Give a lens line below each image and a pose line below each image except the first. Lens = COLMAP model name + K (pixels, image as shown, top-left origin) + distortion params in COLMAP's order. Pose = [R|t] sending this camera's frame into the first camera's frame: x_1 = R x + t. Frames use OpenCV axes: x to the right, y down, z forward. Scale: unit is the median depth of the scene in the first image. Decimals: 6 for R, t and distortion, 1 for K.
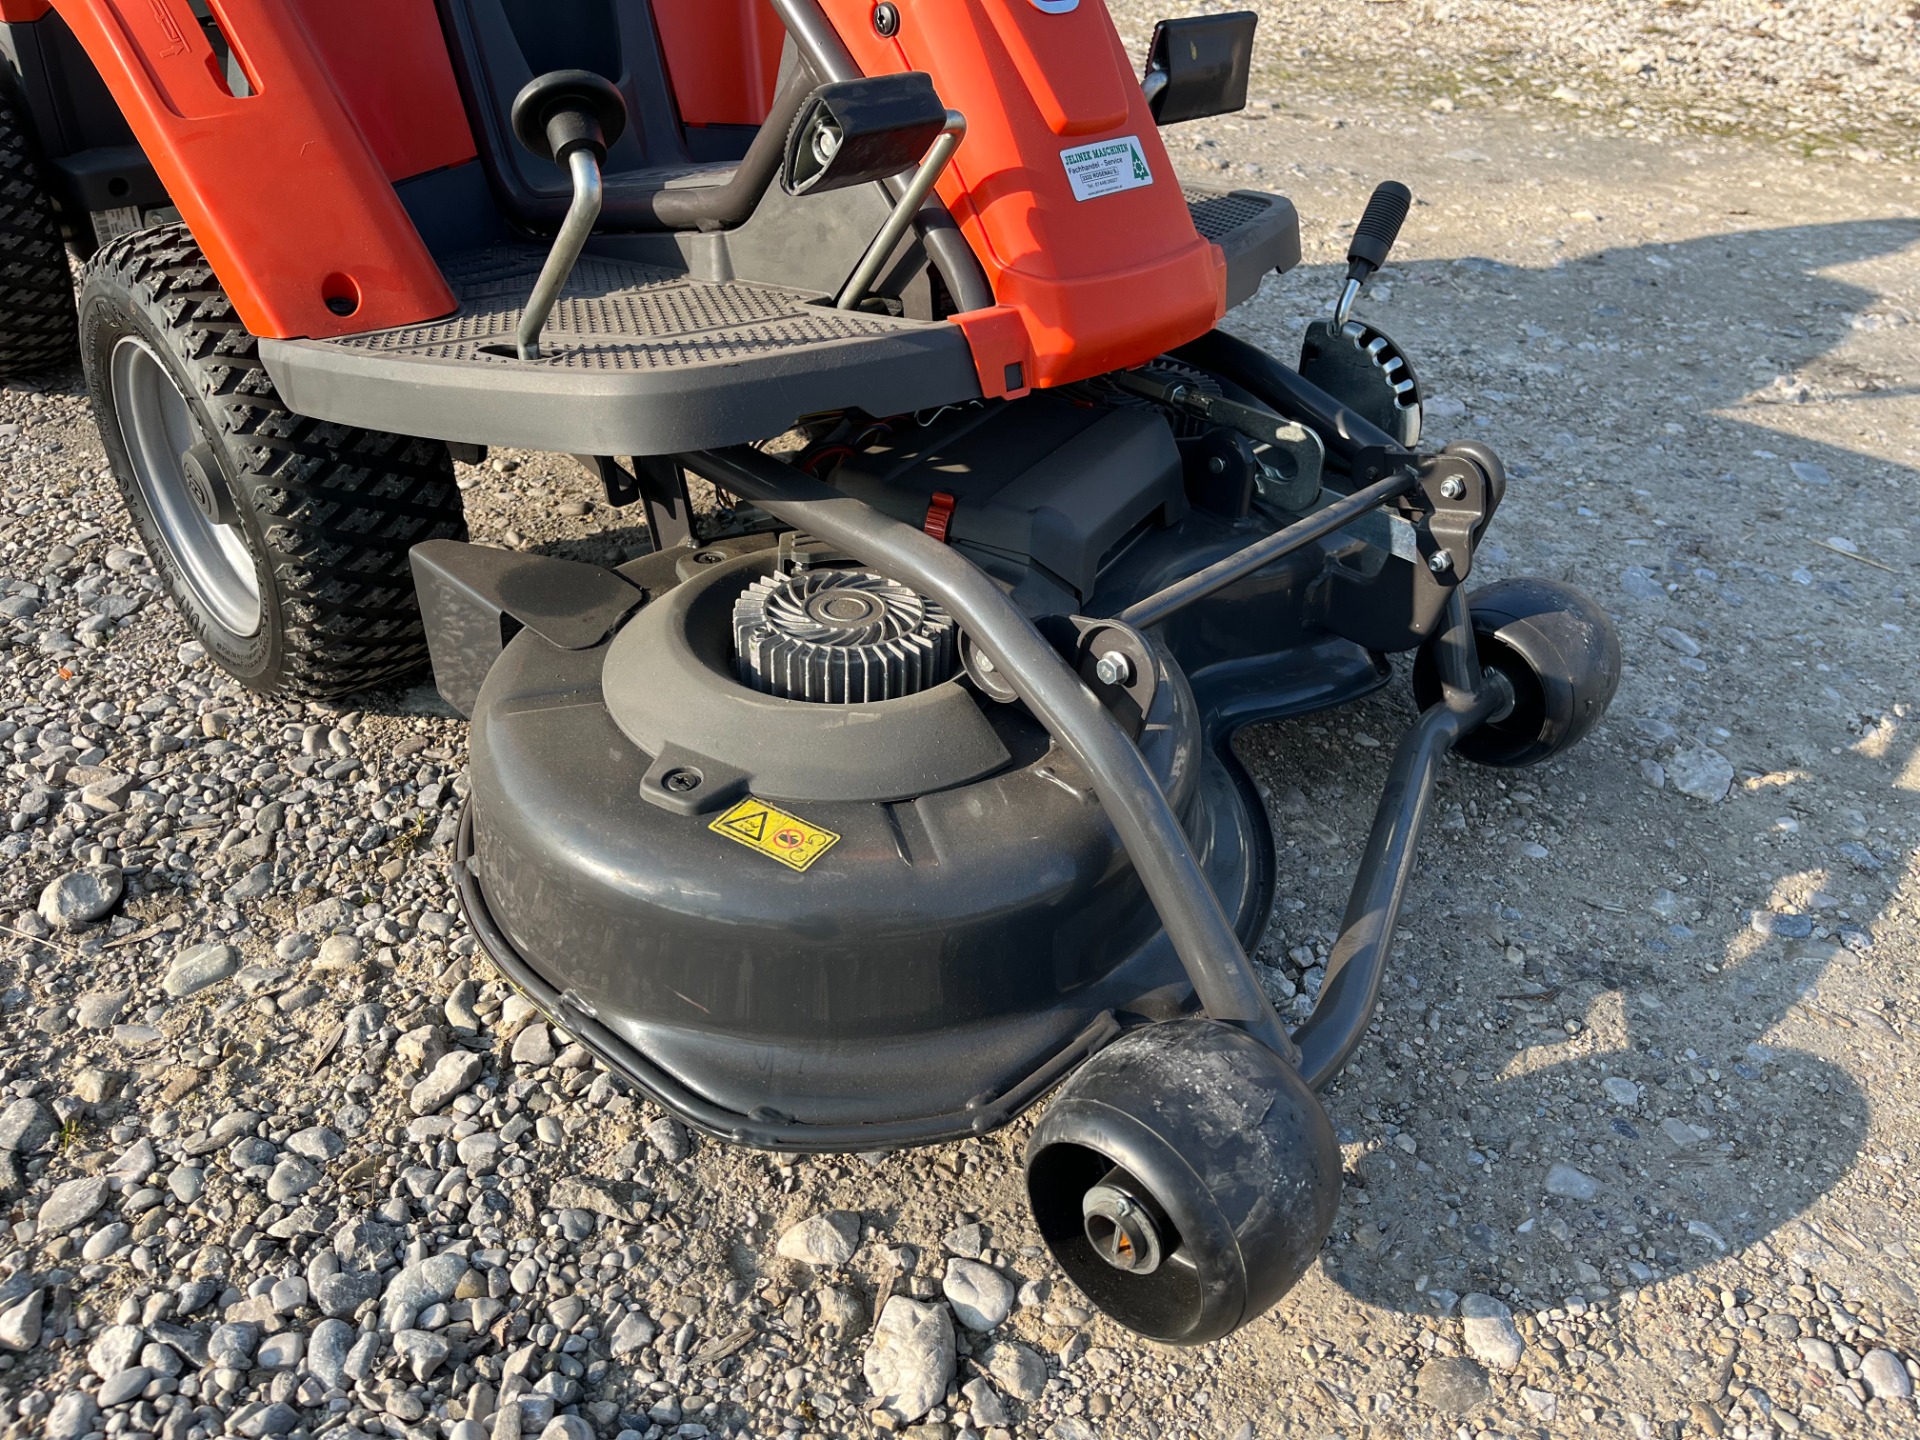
lens RADIAL K [[1453.5, 0, 982.9], [0, 1453.5, 737.6], [0, 0, 1]] dist [0.066228, -0.092897]
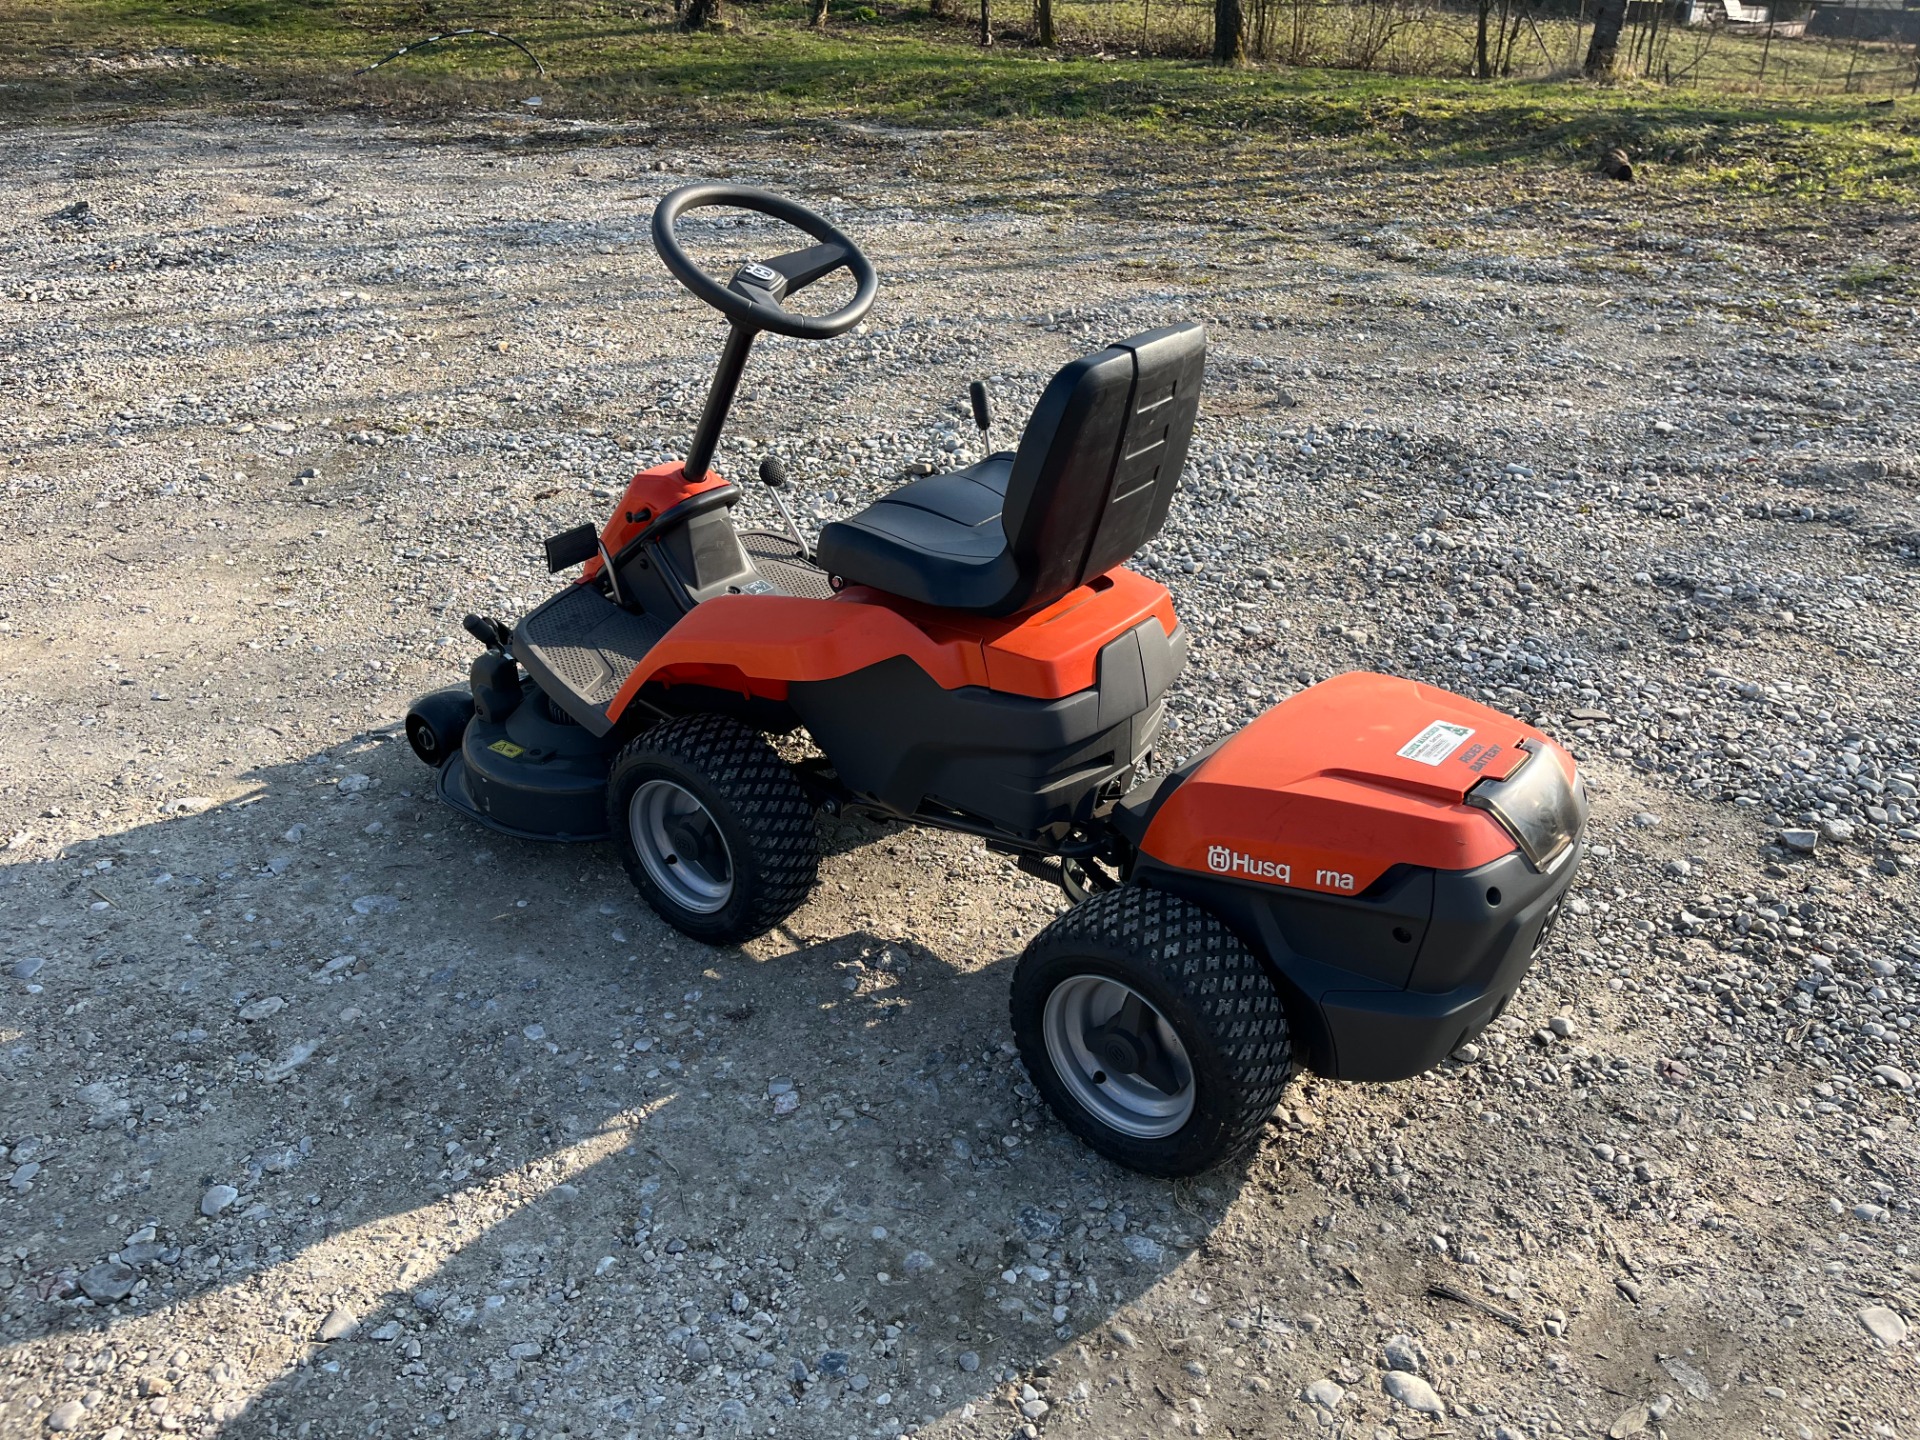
lens RADIAL K [[1453.5, 0, 973.4], [0, 1453.5, 709.7], [0, 0, 1]] dist [0.066228, -0.092897]
pose [[-0.989007, 0.006269, -0.147733, -0.165485], [-0.128222, 0.461242, 0.877961, -2.669369], [0.073645, 0.887252, -0.455368, 2.473734]]
